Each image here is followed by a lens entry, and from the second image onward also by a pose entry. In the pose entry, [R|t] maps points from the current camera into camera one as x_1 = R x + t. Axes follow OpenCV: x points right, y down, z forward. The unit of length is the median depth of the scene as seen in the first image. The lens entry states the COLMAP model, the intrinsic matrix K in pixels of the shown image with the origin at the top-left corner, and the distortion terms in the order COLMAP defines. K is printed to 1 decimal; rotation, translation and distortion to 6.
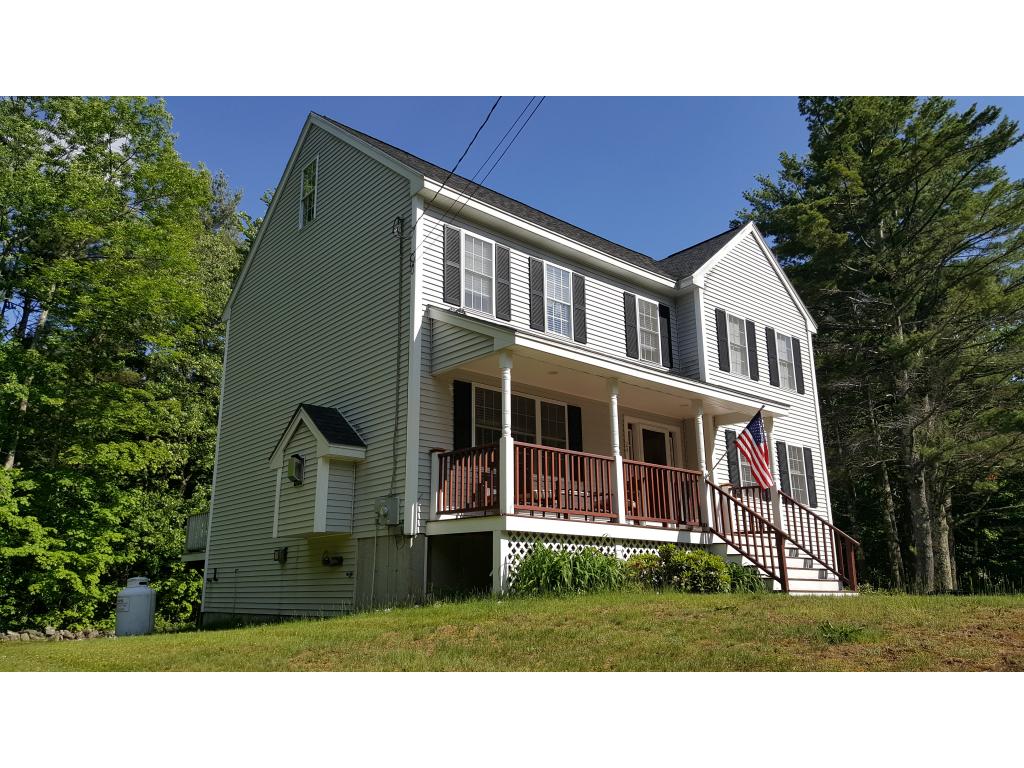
lens RADIAL K [[797.2, 0, 512.0], [0, 797.2, 384.0], [0, 0, 1]] dist [0.001876, -0.000118]
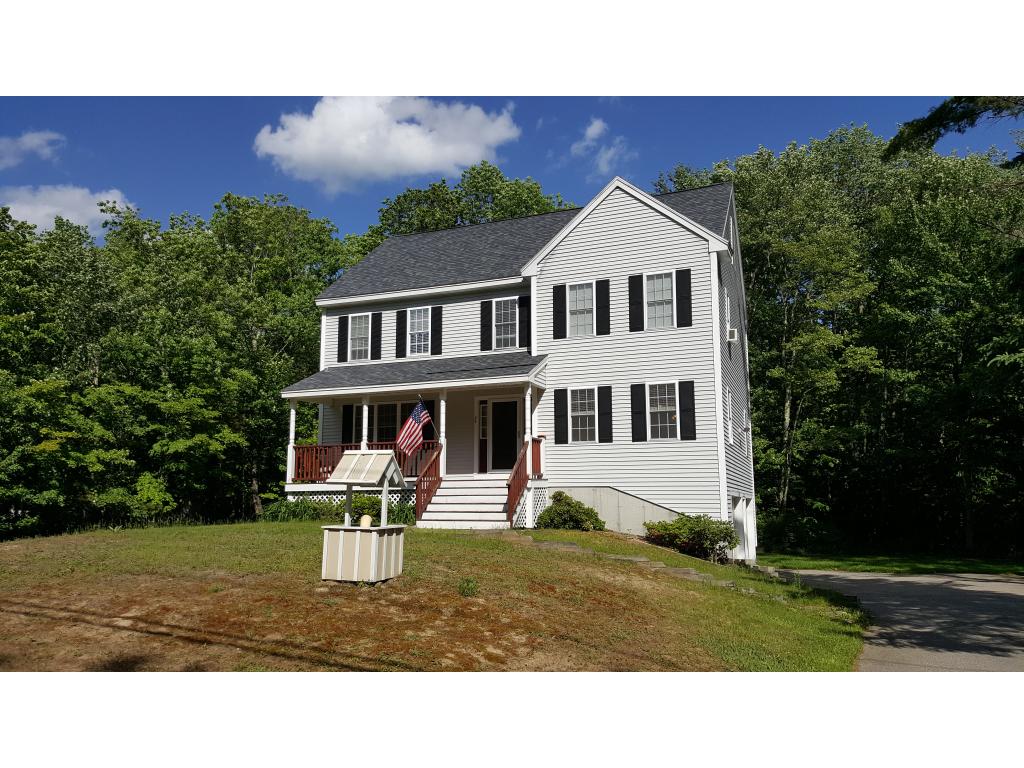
lens RADIAL K [[797.2, 0, 512.0], [0, 797.2, 384.0], [0, 0, 1]] dist [0.001876, -0.000118]
pose [[0.444122, -0.131926, -0.886200, 1.343008], [0.233115, 0.972049, -0.027879, 0.070093], [0.865109, -0.194205, 0.462462, 0.395111]]
